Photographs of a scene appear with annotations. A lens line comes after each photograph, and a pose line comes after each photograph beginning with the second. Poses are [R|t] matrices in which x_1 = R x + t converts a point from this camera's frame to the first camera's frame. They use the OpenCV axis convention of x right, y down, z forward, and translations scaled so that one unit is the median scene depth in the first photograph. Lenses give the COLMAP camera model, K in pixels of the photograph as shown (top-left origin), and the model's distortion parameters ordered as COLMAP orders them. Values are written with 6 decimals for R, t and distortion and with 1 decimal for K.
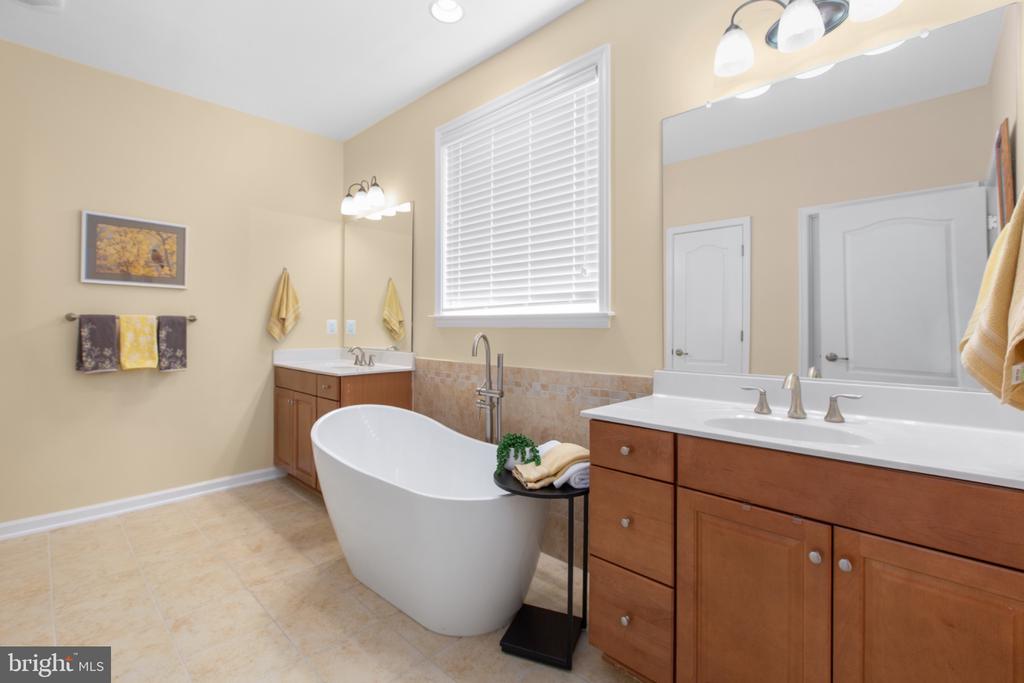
lens RADIAL K [[460.0, 0, 511.9], [0, 460.0, 334.9], [0, 0, 1]] dist [-0.001441, -0.000410]
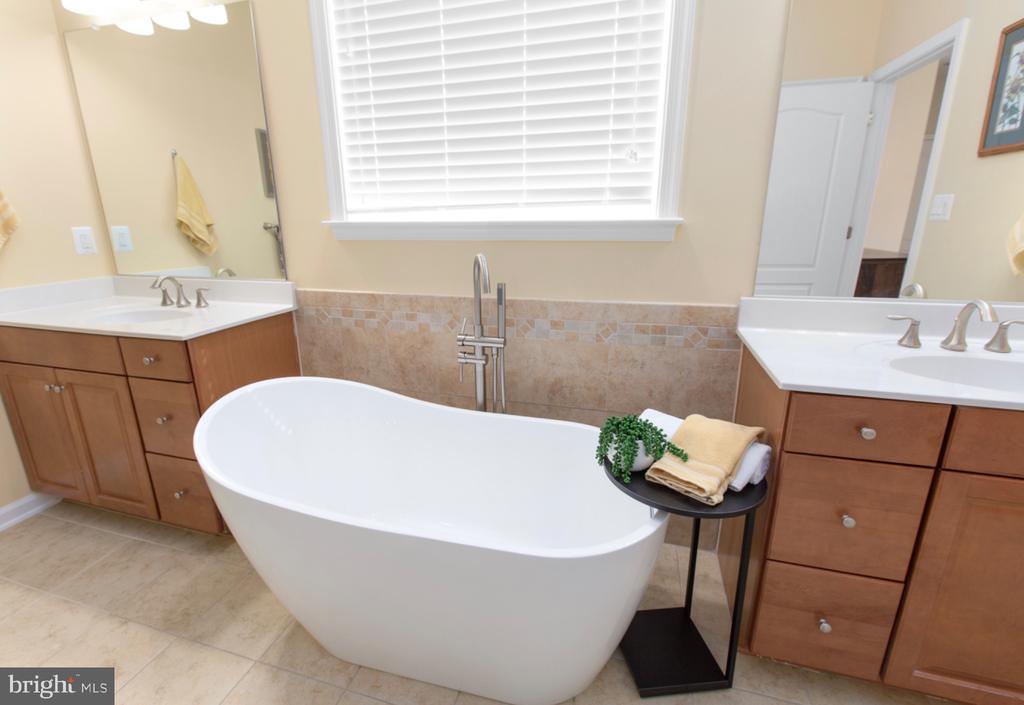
lens RADIAL K [[470.9, 0, 512.0], [0, 470.9, 352.5], [0, 0, 1]] dist [0.001559, -0.000395]
pose [[0.891702, -0.141058, 0.430081, -0.301191], [0.023450, 0.963320, 0.267329, -0.042148], [-0.452015, -0.228292, 0.862302, 0.366493]]
